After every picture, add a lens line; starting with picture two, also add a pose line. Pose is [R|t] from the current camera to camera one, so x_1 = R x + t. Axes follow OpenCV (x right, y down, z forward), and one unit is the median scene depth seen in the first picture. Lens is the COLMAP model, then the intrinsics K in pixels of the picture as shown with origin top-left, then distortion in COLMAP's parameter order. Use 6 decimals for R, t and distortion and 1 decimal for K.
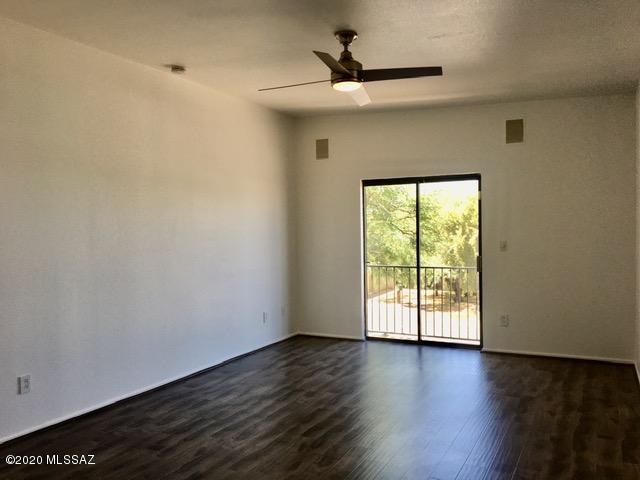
lens RADIAL K [[541.2, 0, 320.0], [0, 541.2, 240.0], [0, 0, 1]] dist [0.092039, -0.147193]
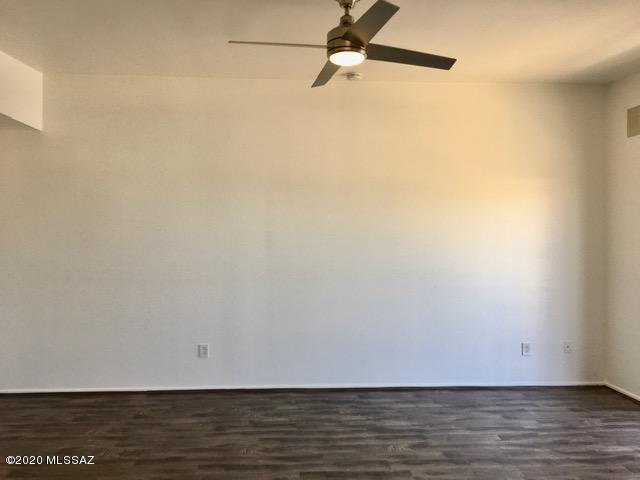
lens RADIAL K [[541.2, 0, 320.0], [0, 541.2, 240.0], [0, 0, 1]] dist [0.092039, -0.147193]
pose [[0.509244, 0.022629, -0.860324, 0.624101], [-0.030612, 0.999498, 0.008170, -0.019813], [0.860077, 0.022176, 0.509681, 0.488403]]
